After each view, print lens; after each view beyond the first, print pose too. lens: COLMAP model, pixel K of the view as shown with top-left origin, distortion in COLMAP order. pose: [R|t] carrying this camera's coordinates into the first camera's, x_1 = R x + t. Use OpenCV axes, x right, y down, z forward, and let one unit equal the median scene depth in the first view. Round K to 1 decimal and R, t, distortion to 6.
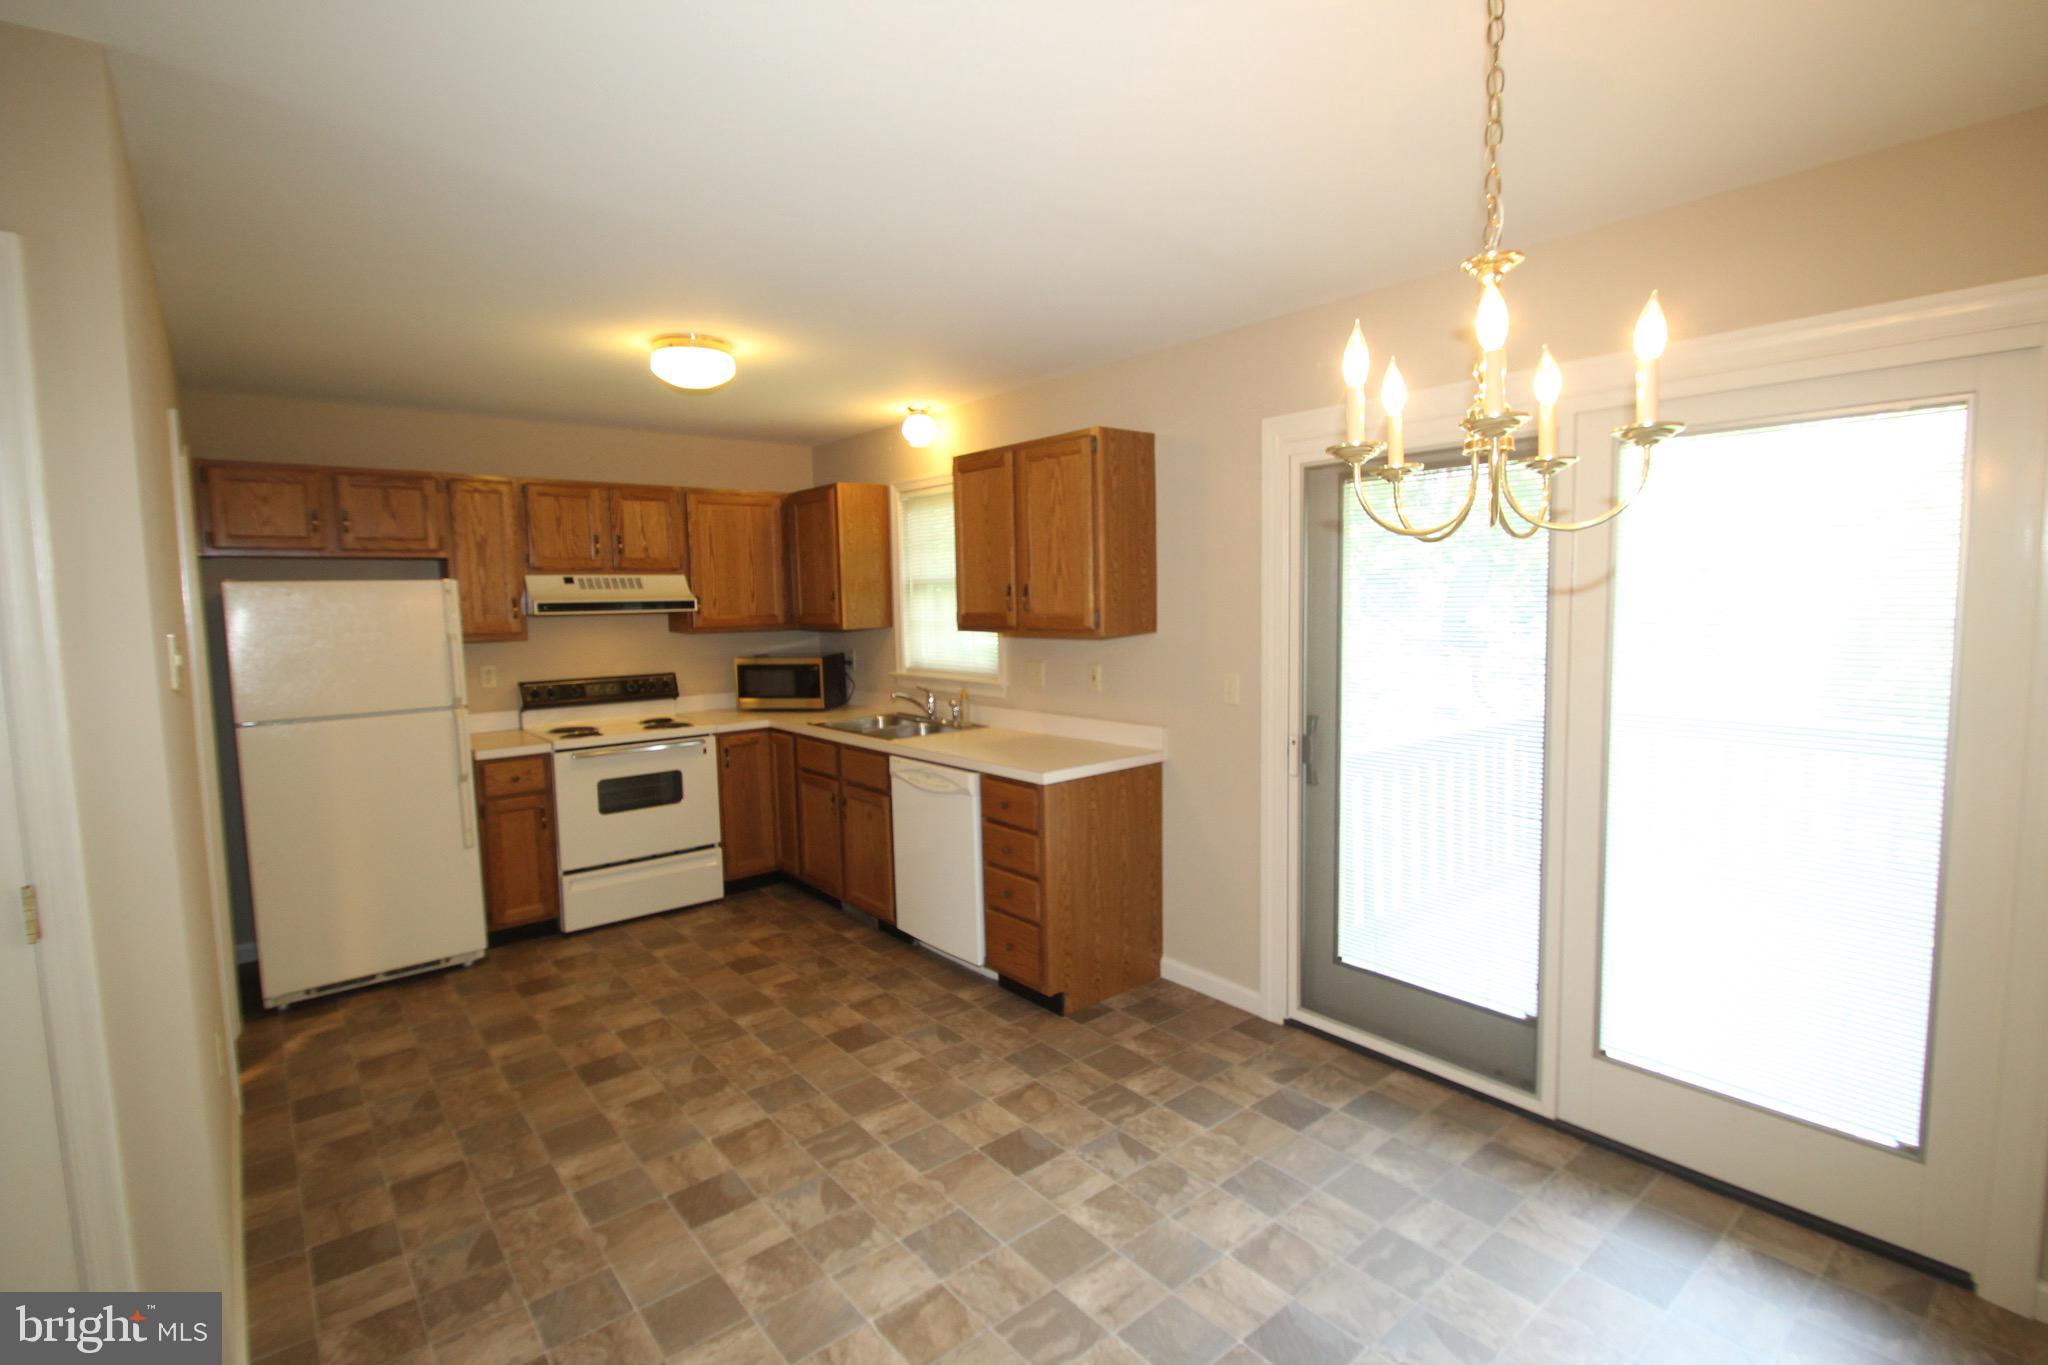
lens RADIAL K [[955.1, 0, 1031.5], [0, 955.1, 678.0], [0, 0, 1]] dist [0.012943, -0.017698]
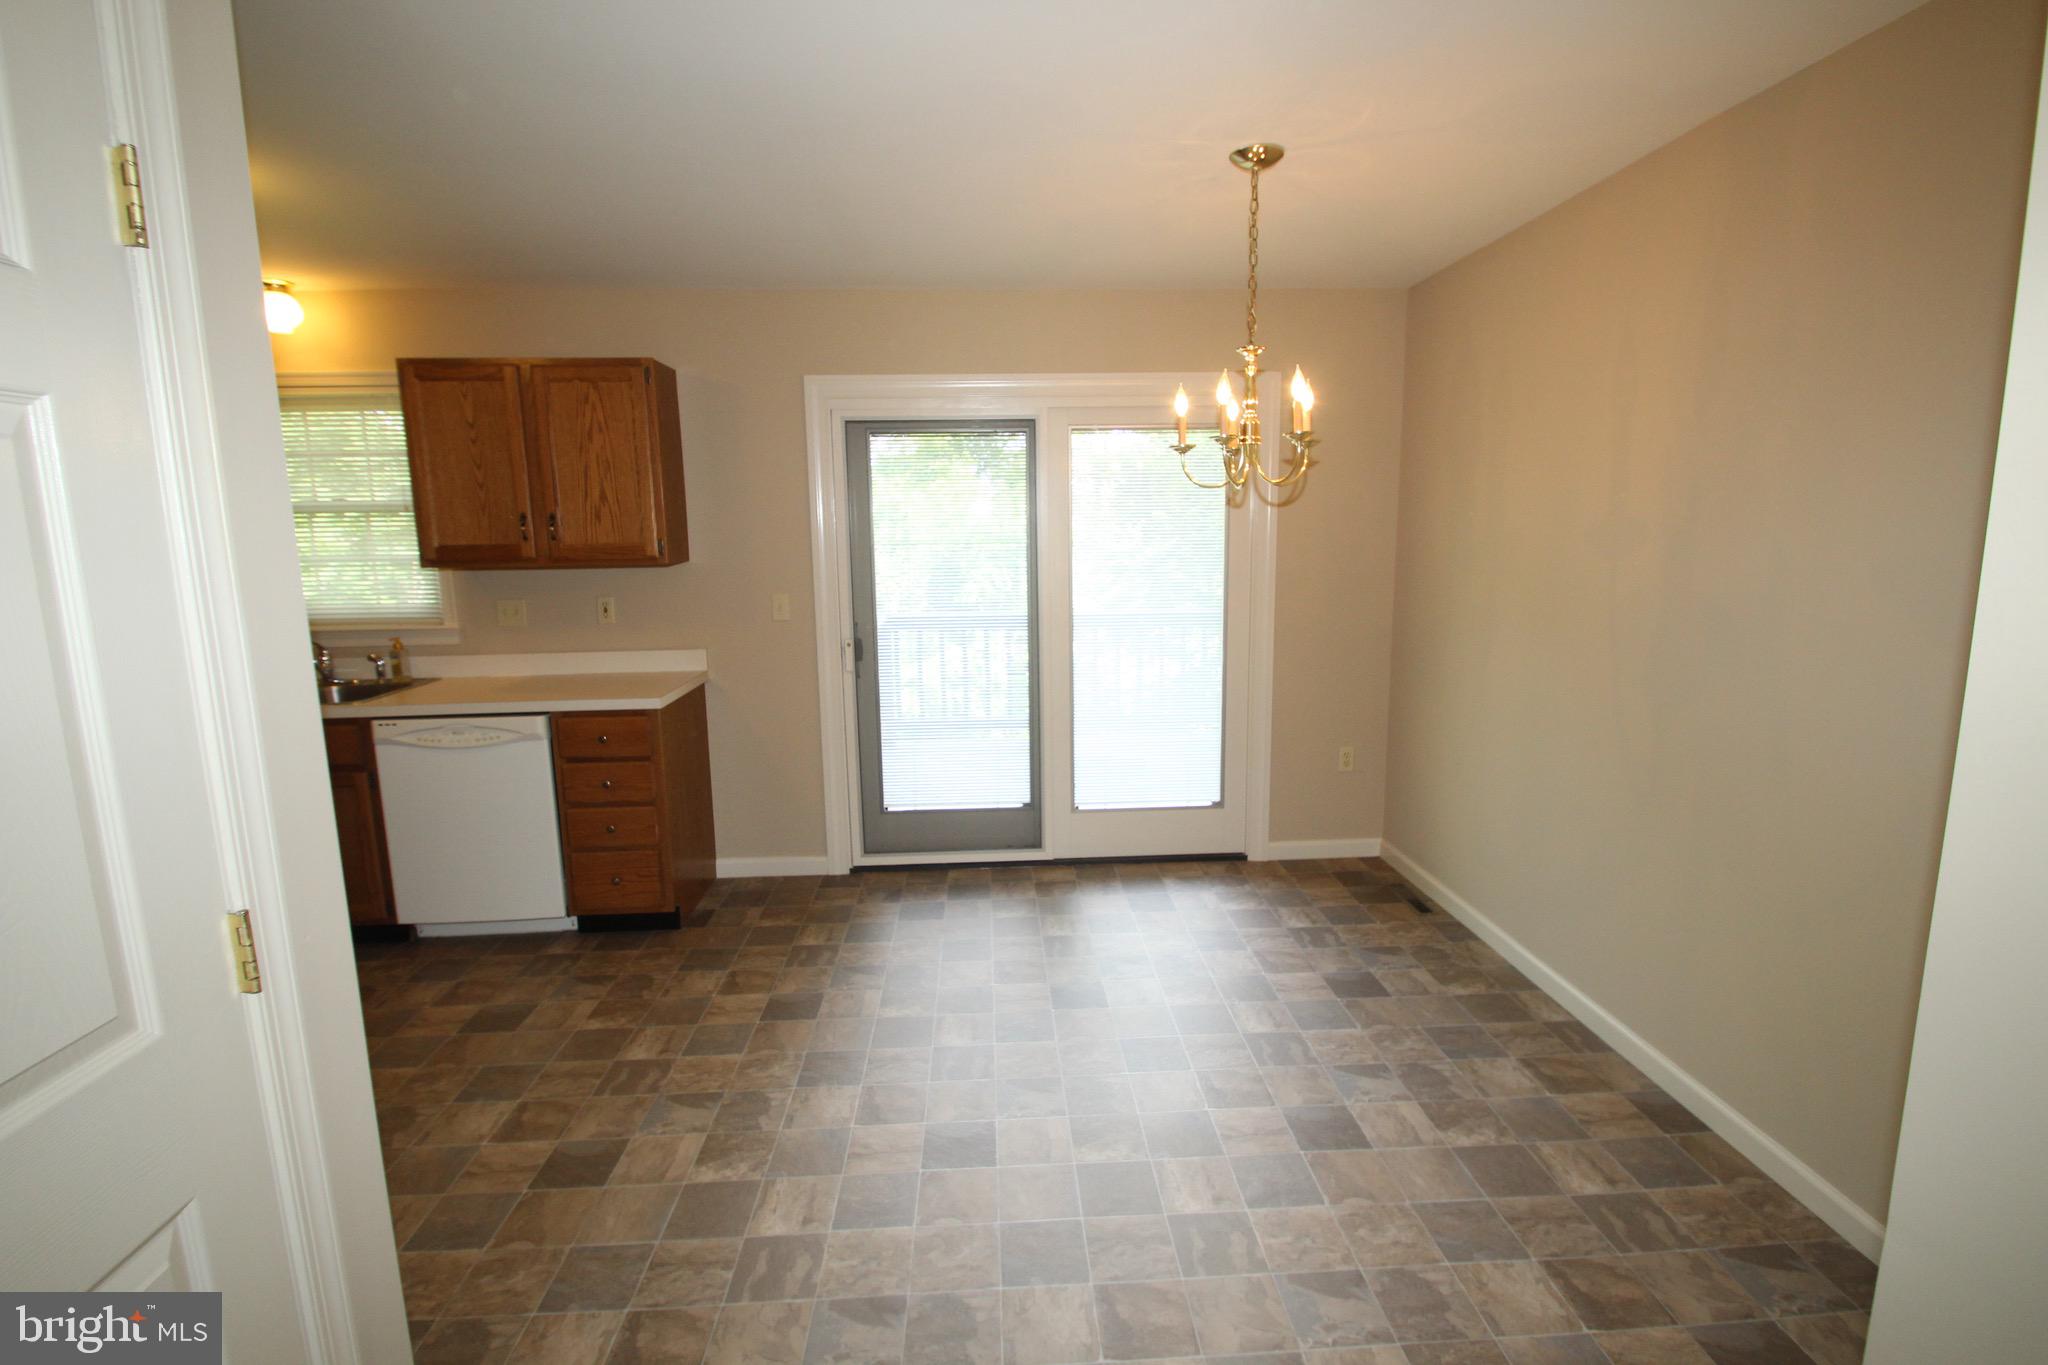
lens RADIAL K [[958.6, 0, 1032.0], [0, 958.6, 677.7], [0, 0, 1]] dist [0.013960, -0.017627]
pose [[0.599286, -0.116990, 0.791940, -0.431065], [0.072960, 0.993129, 0.091500, 0.010007], [-0.797203, 0.002945, 0.603704, 0.045167]]
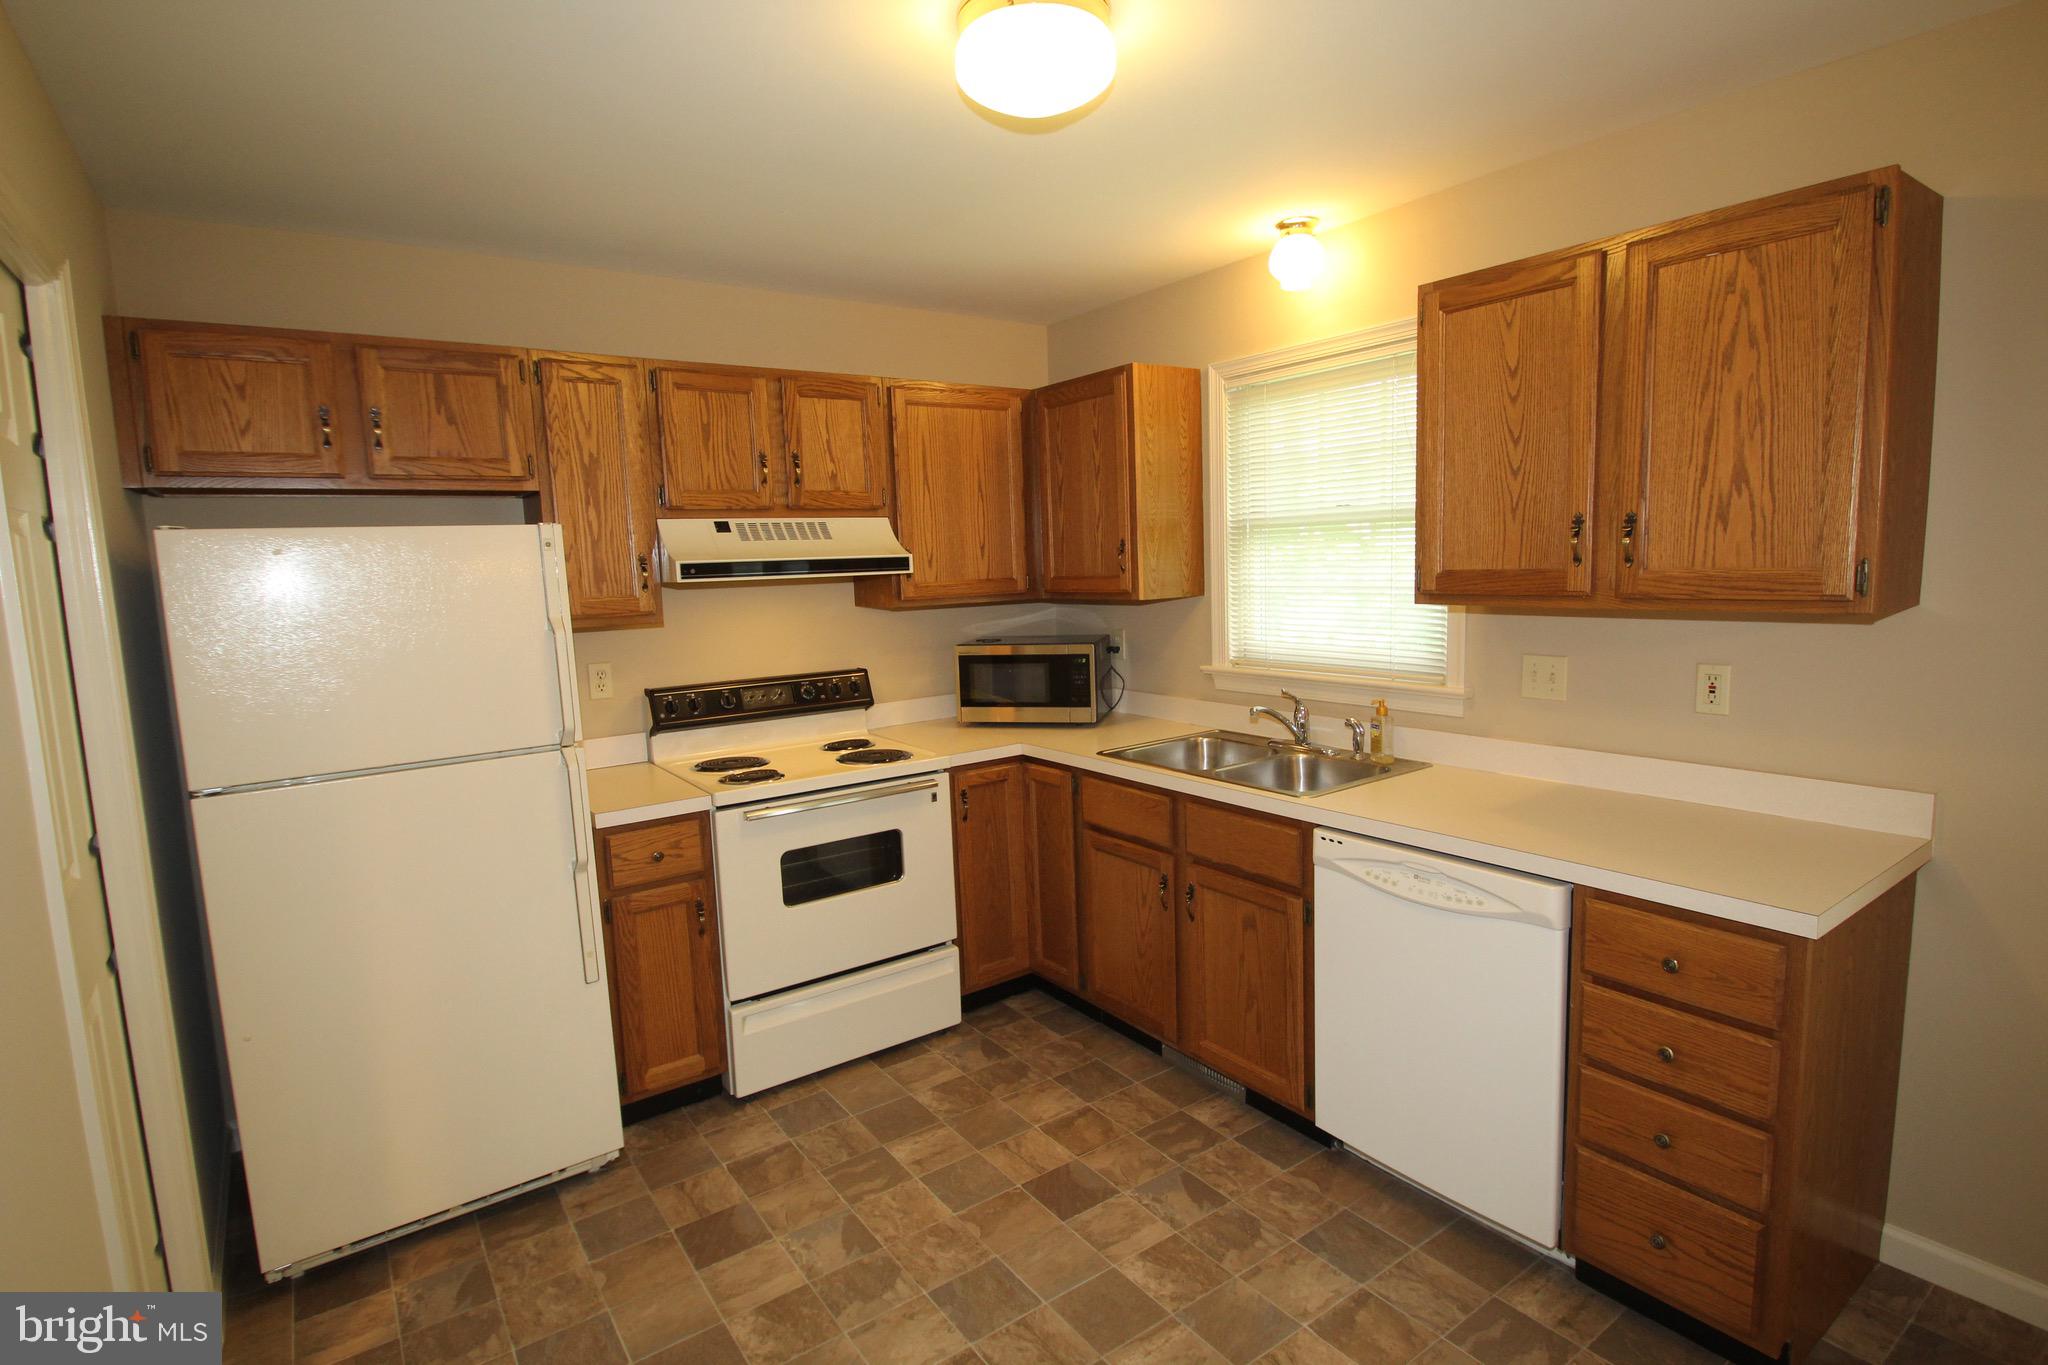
lens RADIAL K [[1021.1, 0, 1029.1], [0, 1021.1, 681.8], [0, 0, 1]] dist [0.001530, -0.011569]
pose [[0.997285, -0.005132, -0.073459, -0.253494], [0.007877, 0.999280, 0.037117, -0.026174], [0.073216, -0.037595, 0.996607, 0.374083]]
